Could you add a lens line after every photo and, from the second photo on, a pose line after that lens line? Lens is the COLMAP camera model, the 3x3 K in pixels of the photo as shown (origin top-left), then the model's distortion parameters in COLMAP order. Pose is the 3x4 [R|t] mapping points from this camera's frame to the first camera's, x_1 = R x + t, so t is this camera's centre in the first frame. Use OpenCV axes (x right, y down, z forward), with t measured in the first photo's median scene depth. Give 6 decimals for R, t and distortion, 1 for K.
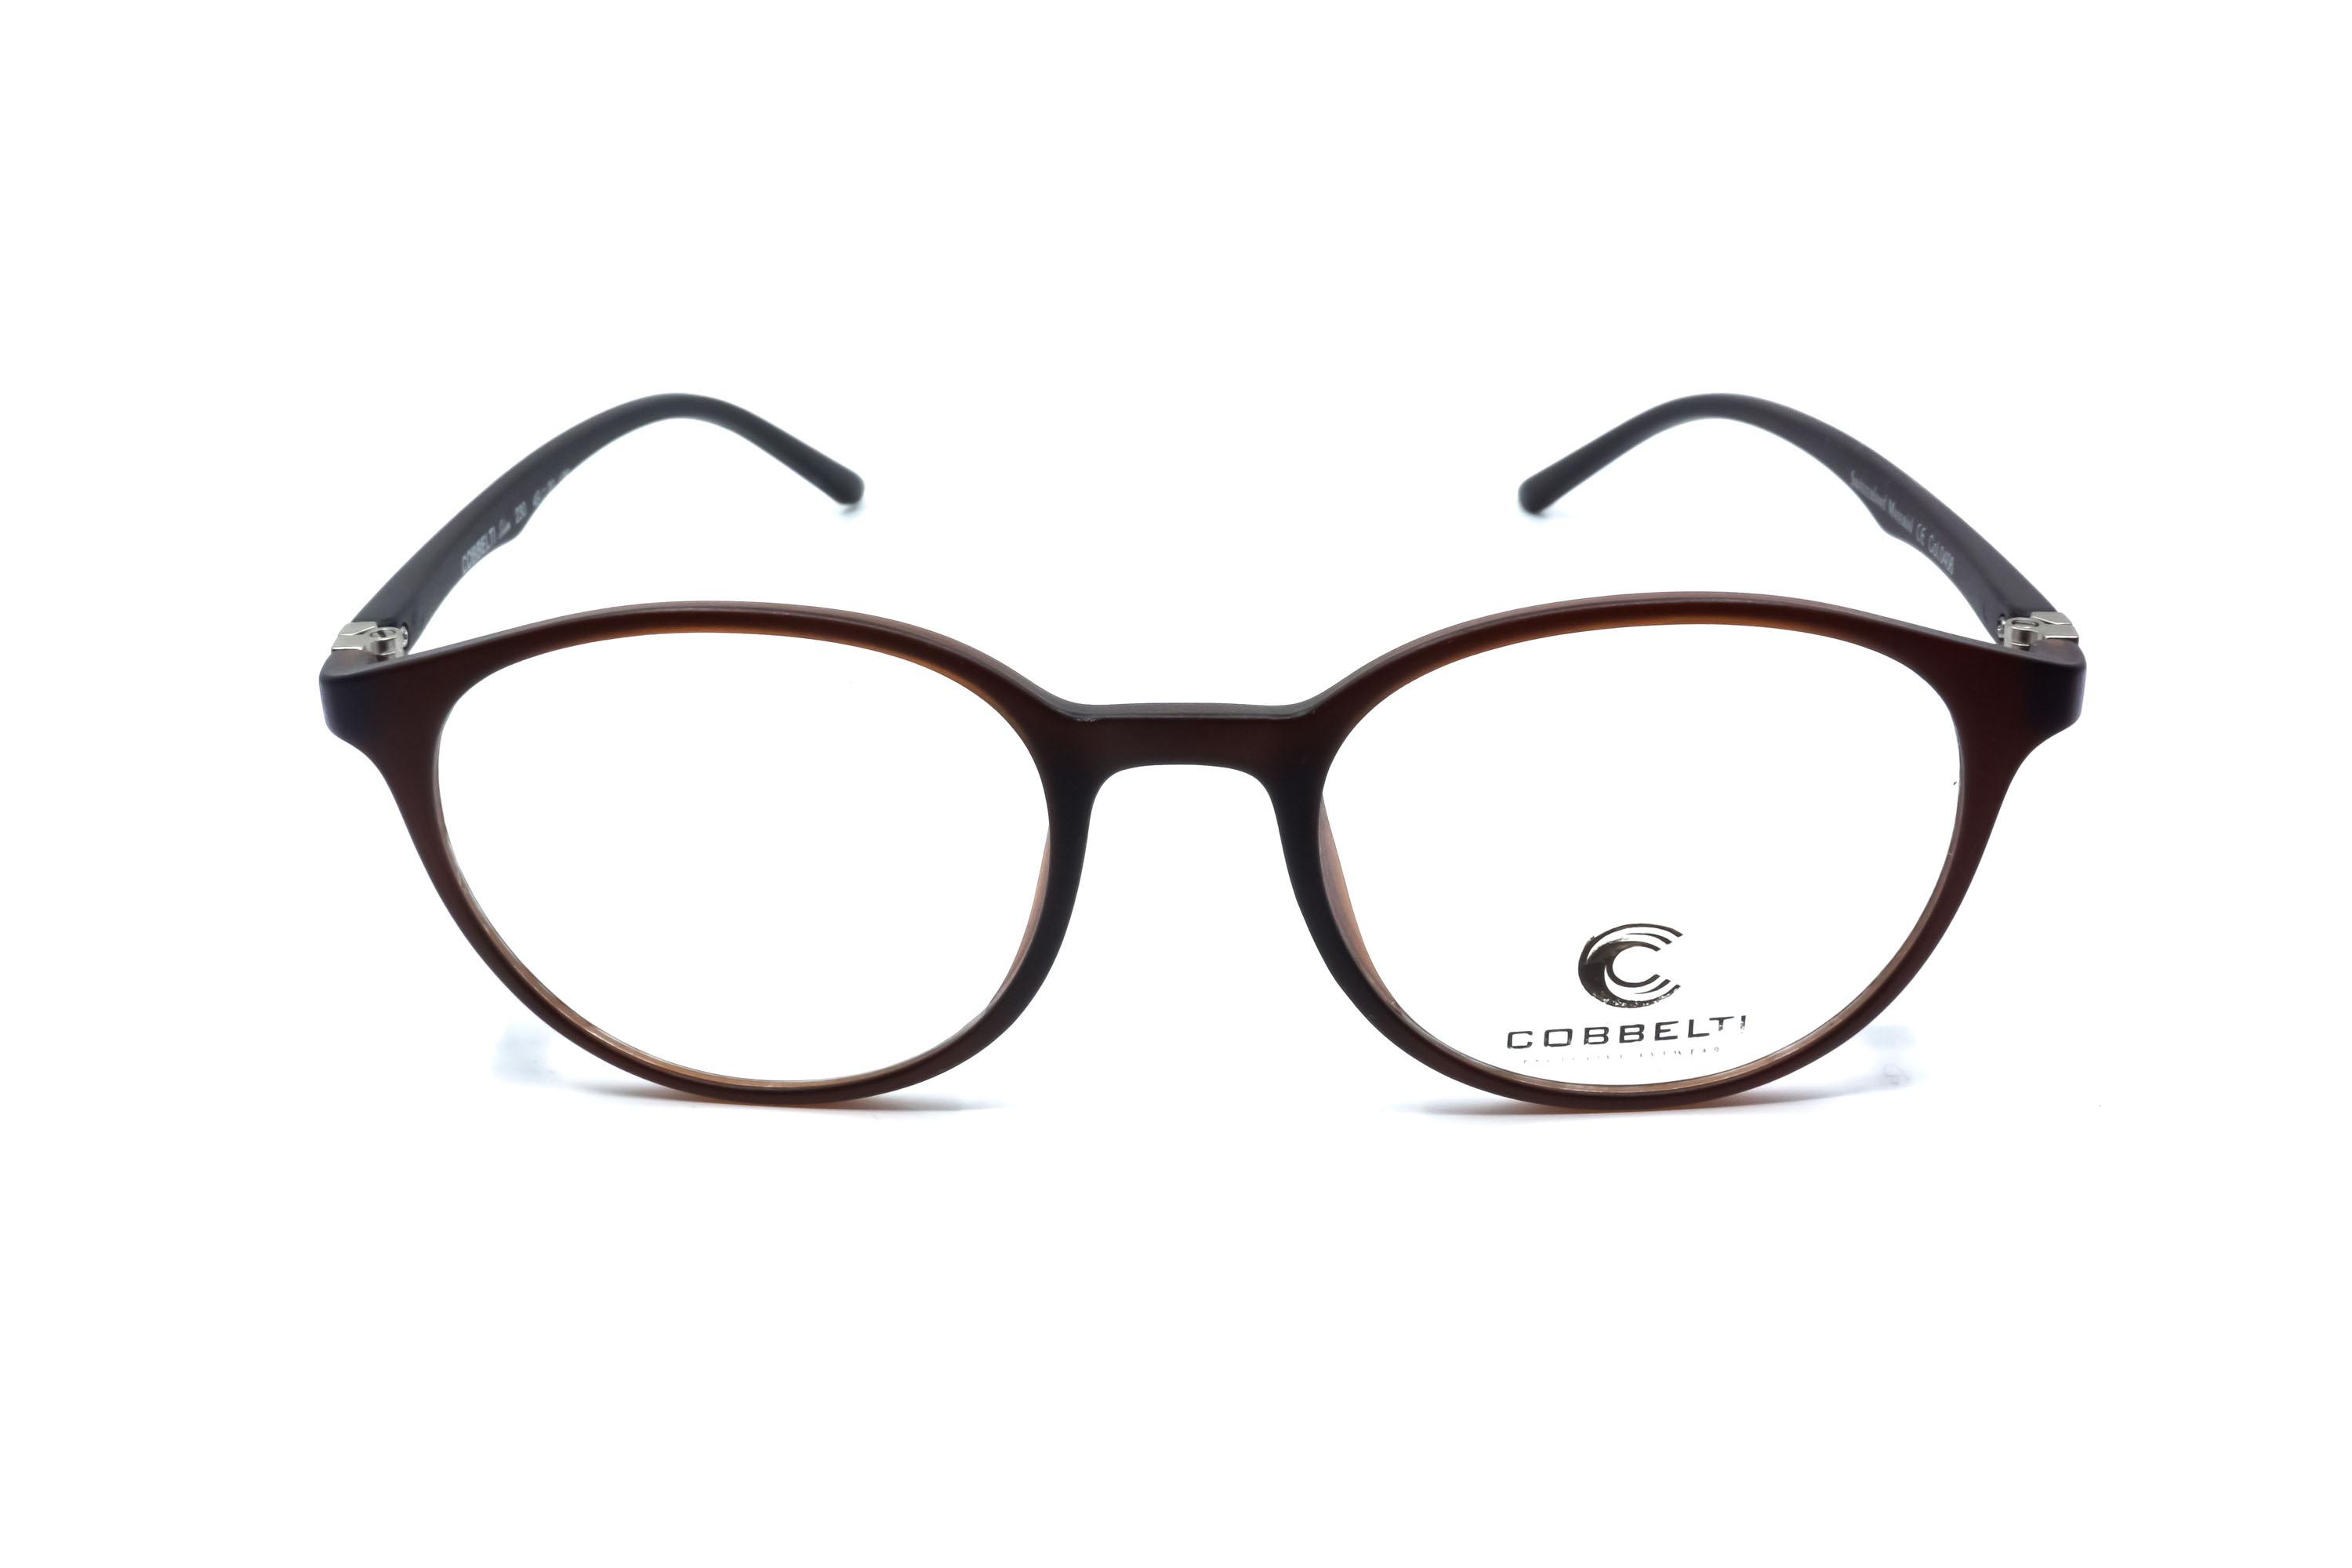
lens RADIAL K [[2639.9, 0, 1218.6], [0, 2639.9, 783.9], [0, 0, 1]] dist [0.007397, 0.003846]
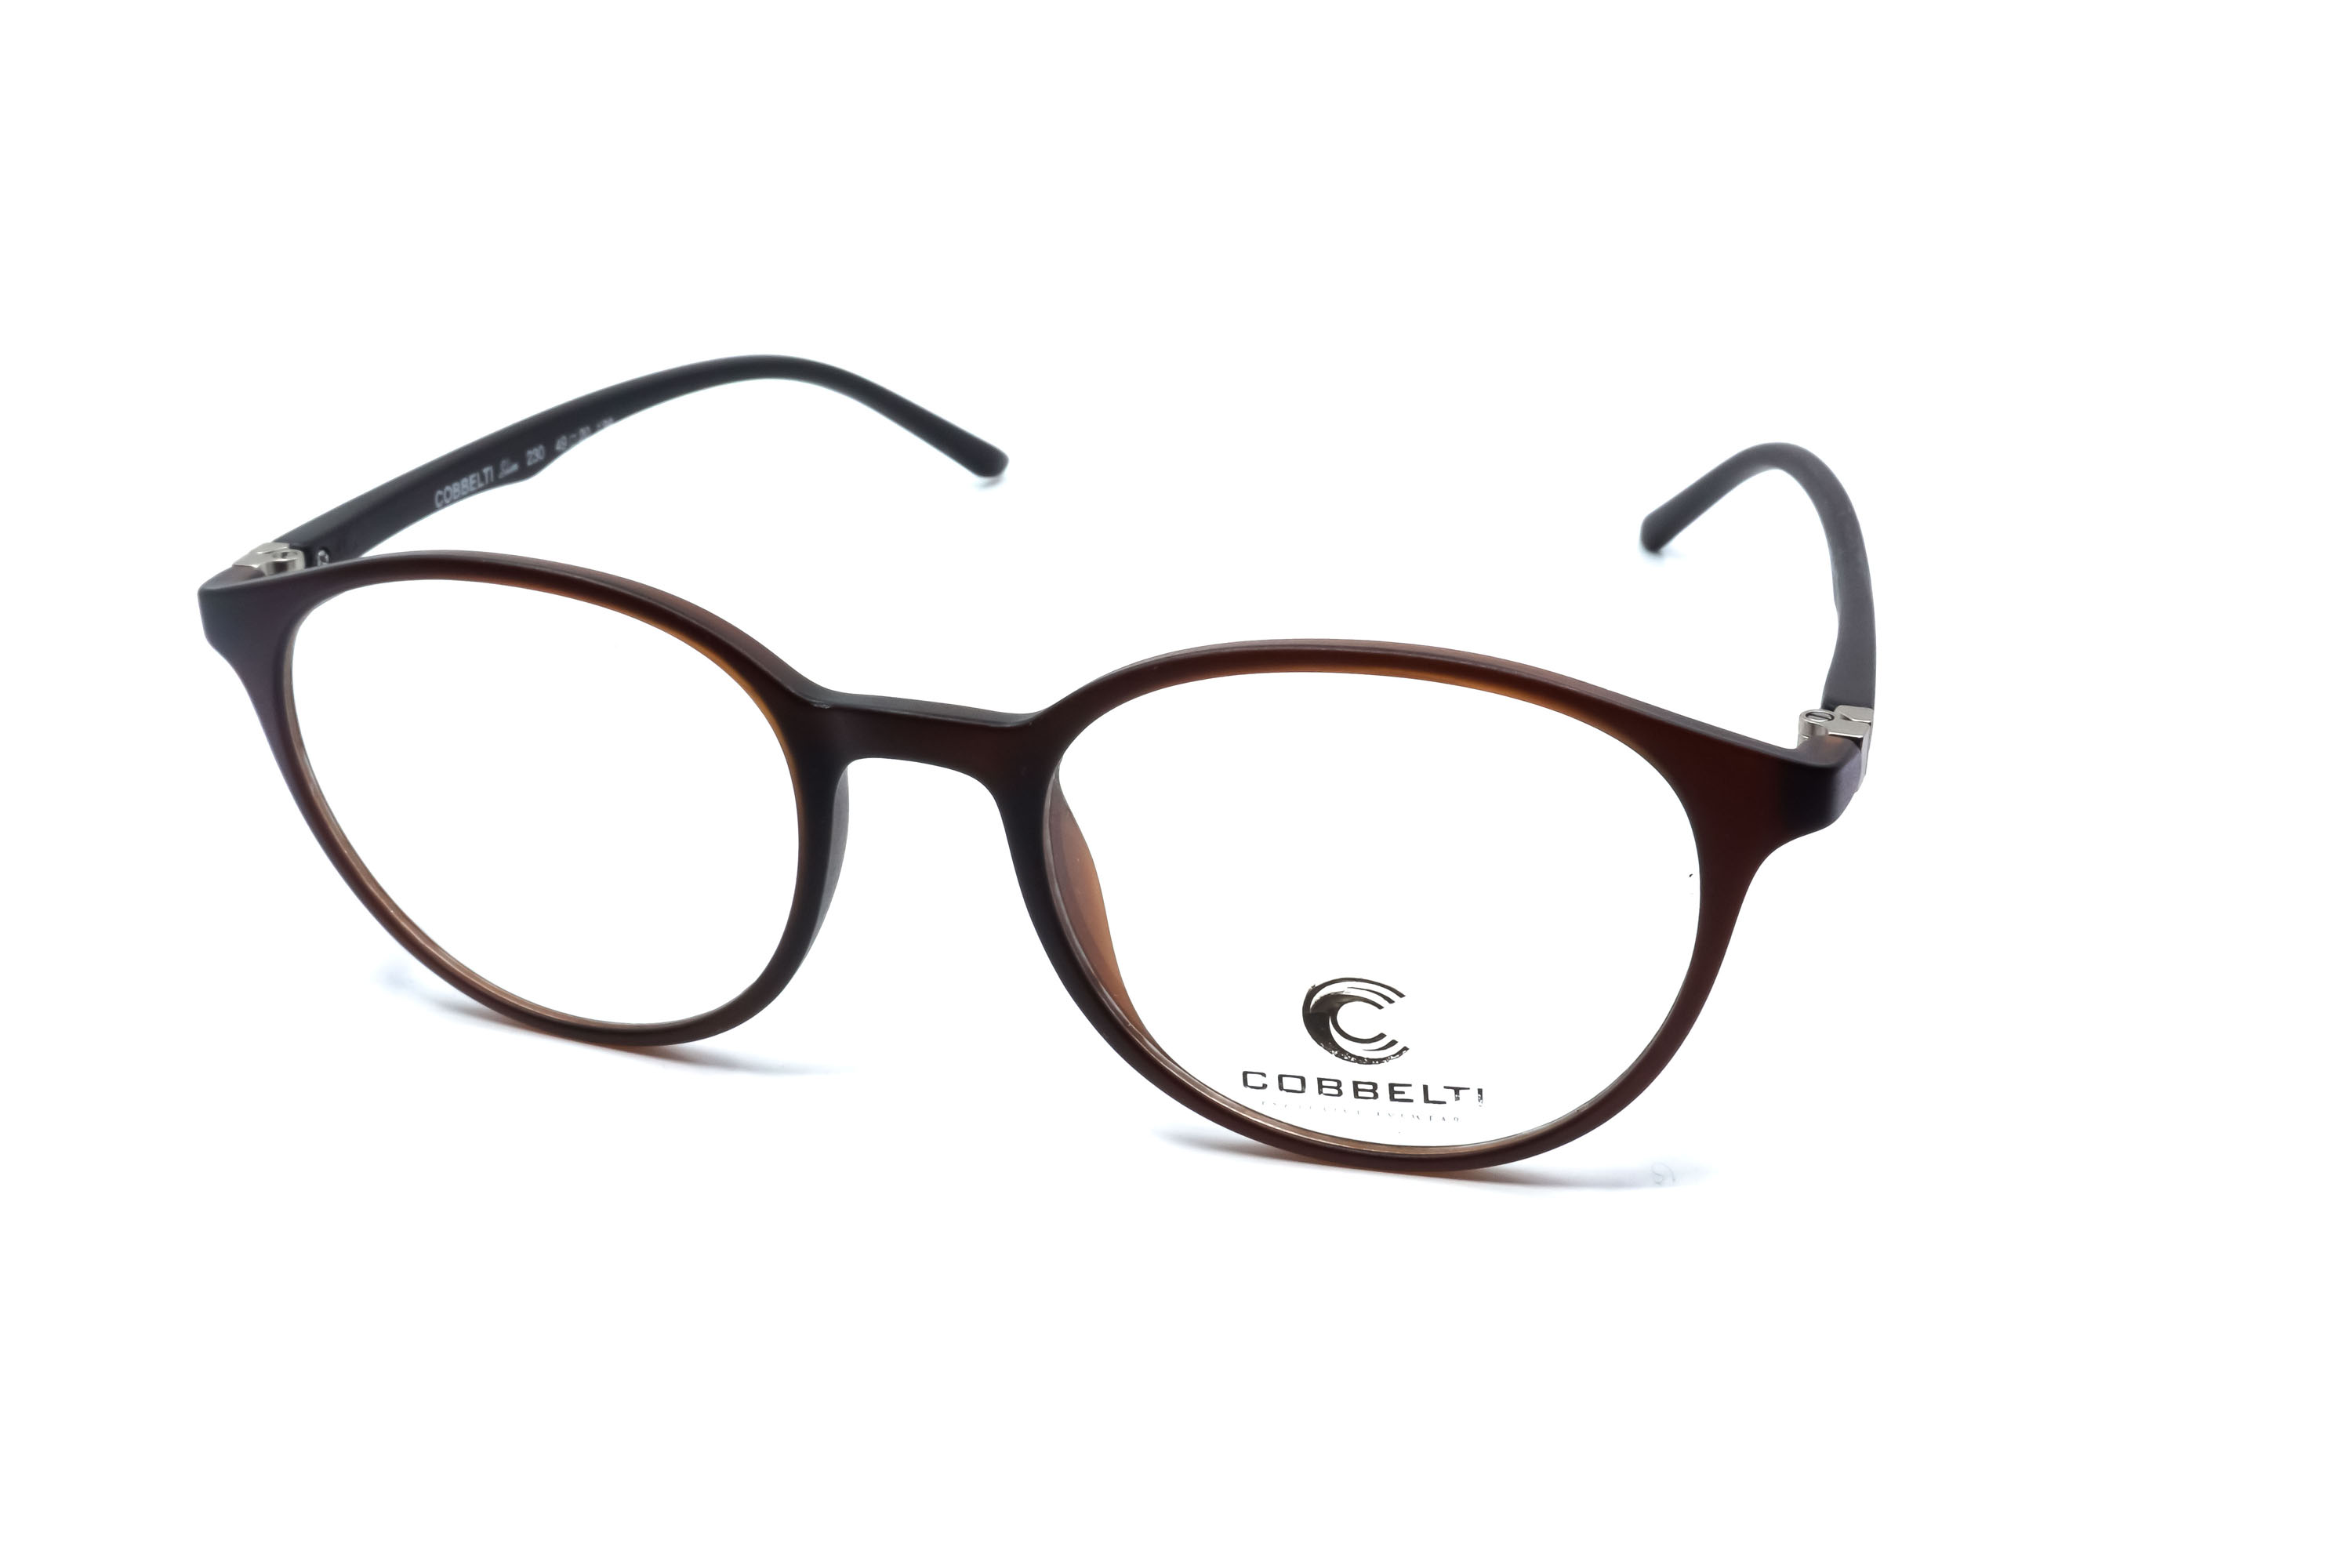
lens RADIAL K [[2639.9, 0, 1218.6], [0, 2639.9, 783.9], [0, 0, 1]] dist [0.007397, 0.003846]
pose [[0.966410, 0.117964, -0.228335, 0.312841], [-0.116398, 0.992994, 0.020360, -0.030897], [0.229137, 0.006902, 0.973370, 0.041349]]
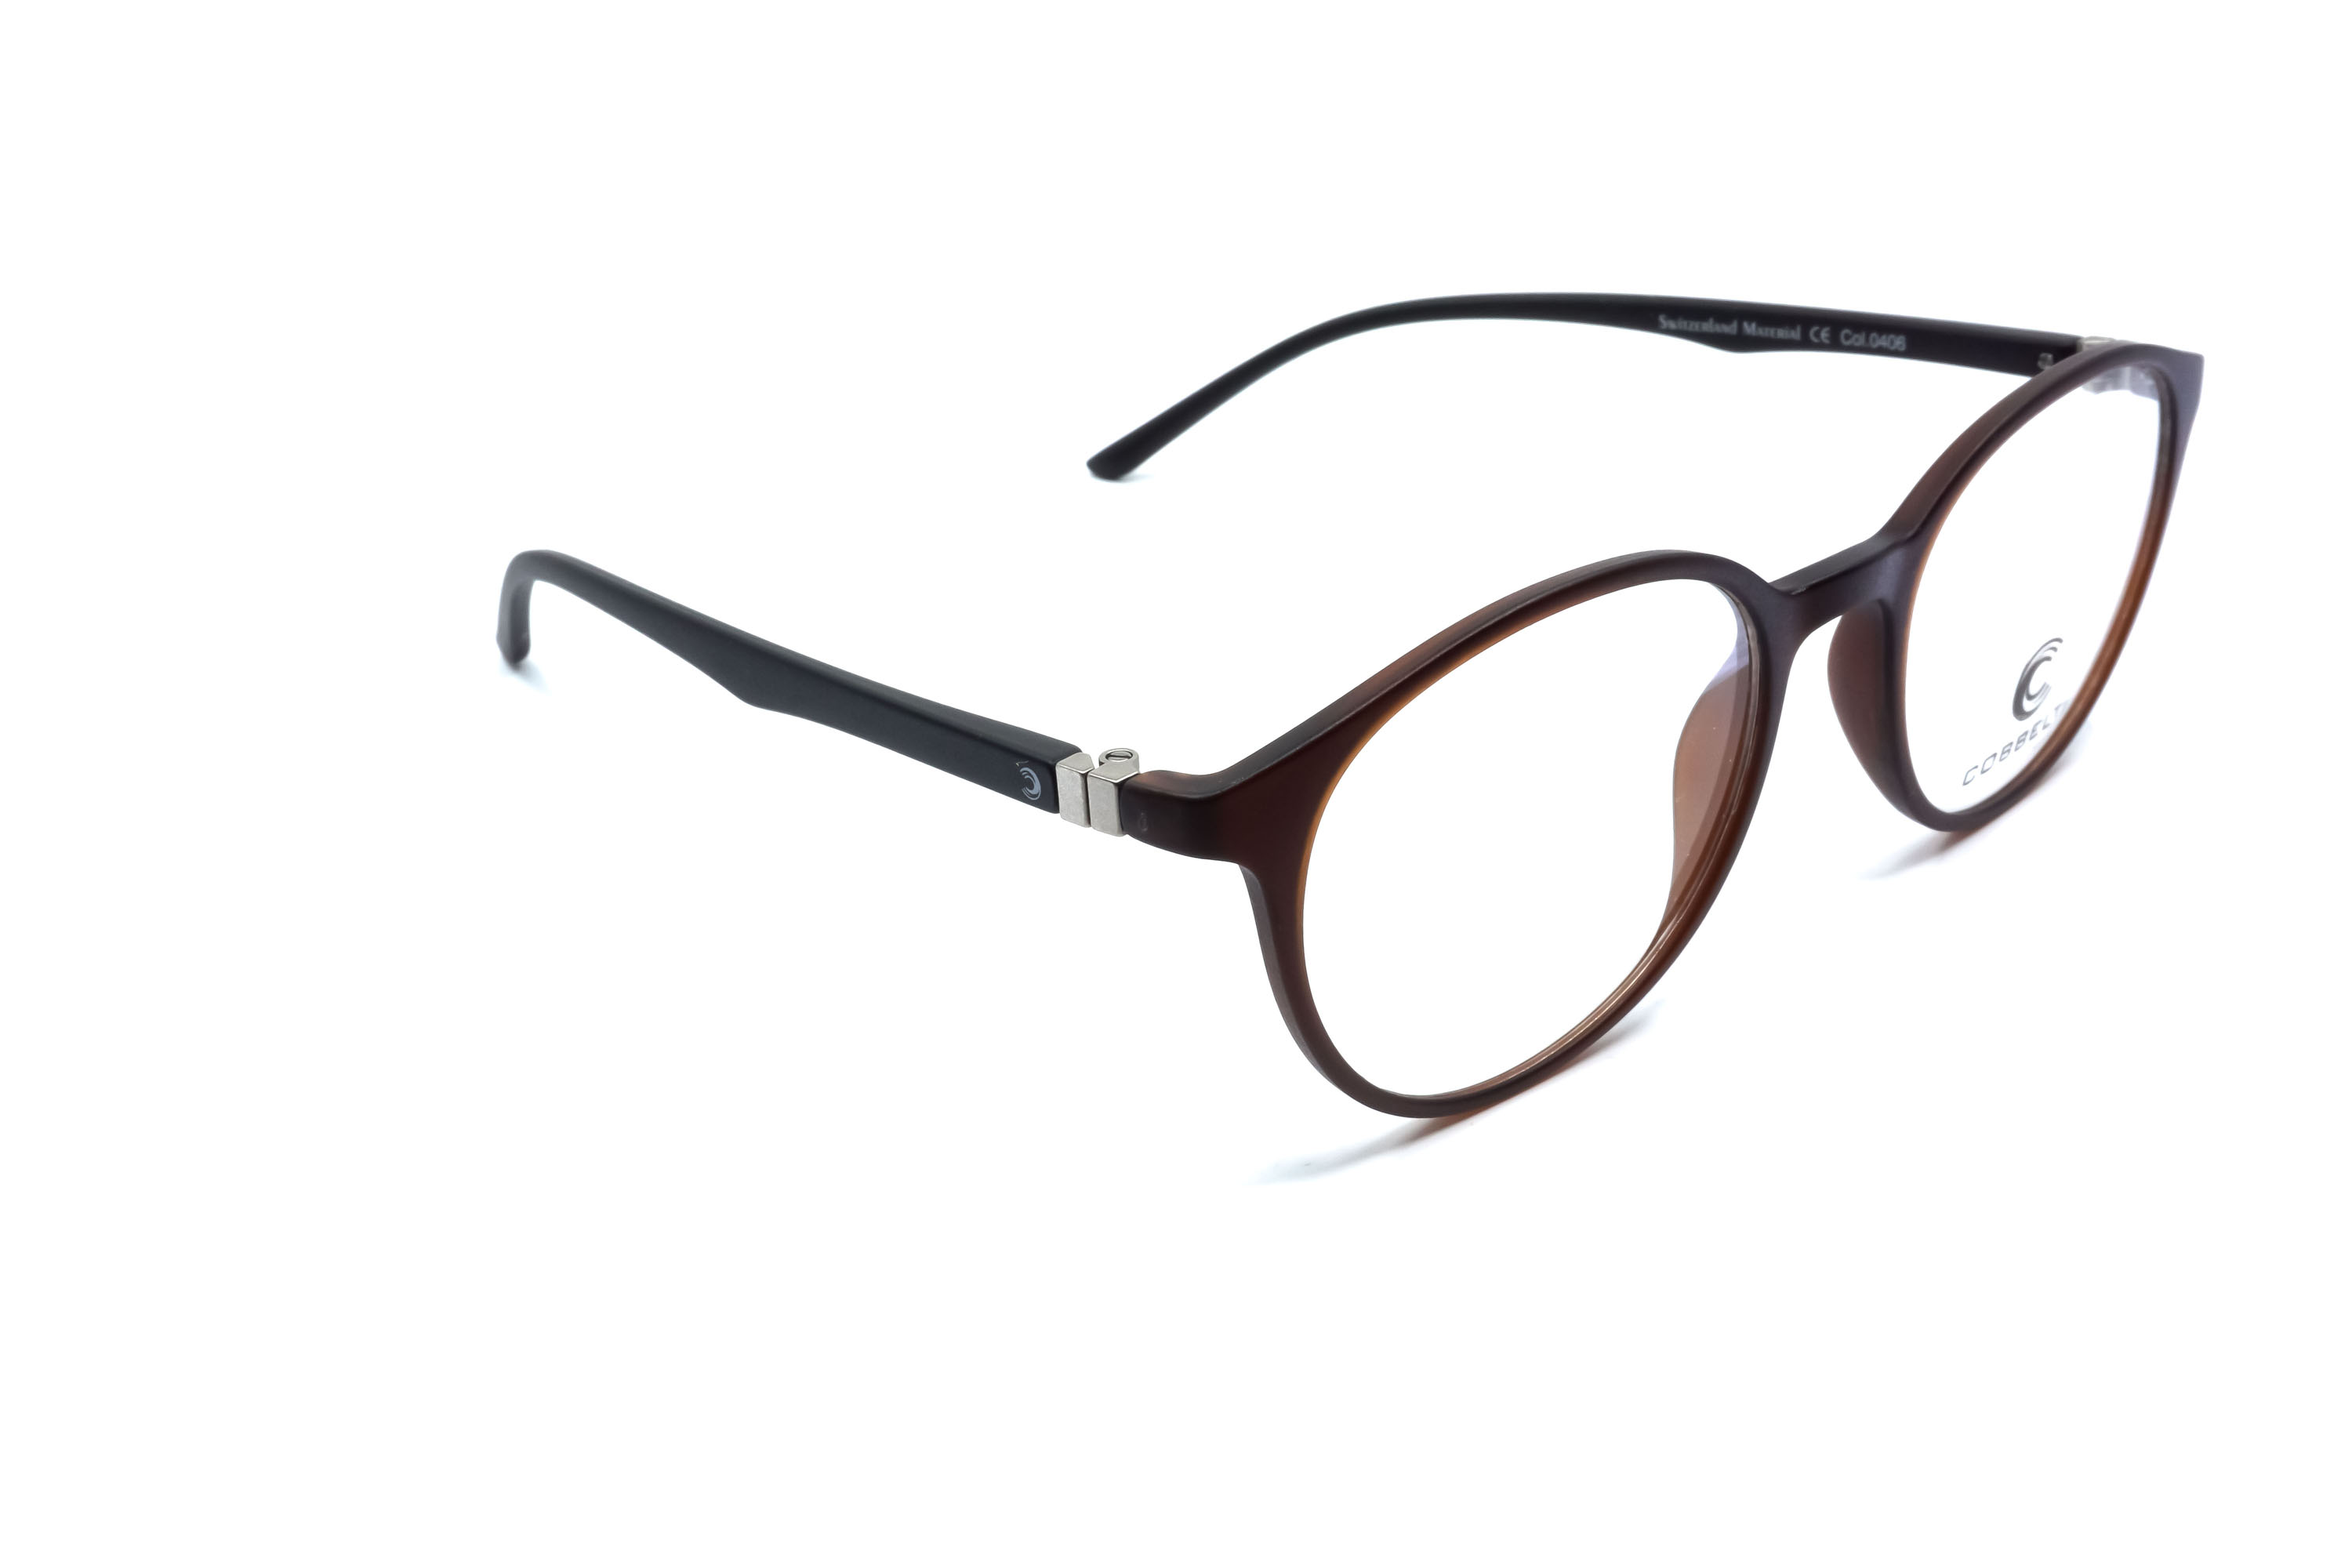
lens RADIAL K [[2639.9, 0, 1218.6], [0, 2639.9, 783.9], [0, 0, 1]] dist [0.007397, 0.003846]
pose [[0.707199, -0.314045, 0.633439, -0.876612], [0.329092, 0.939177, 0.098211, -0.126772], [-0.625754, 0.139005, 0.767535, 0.304050]]
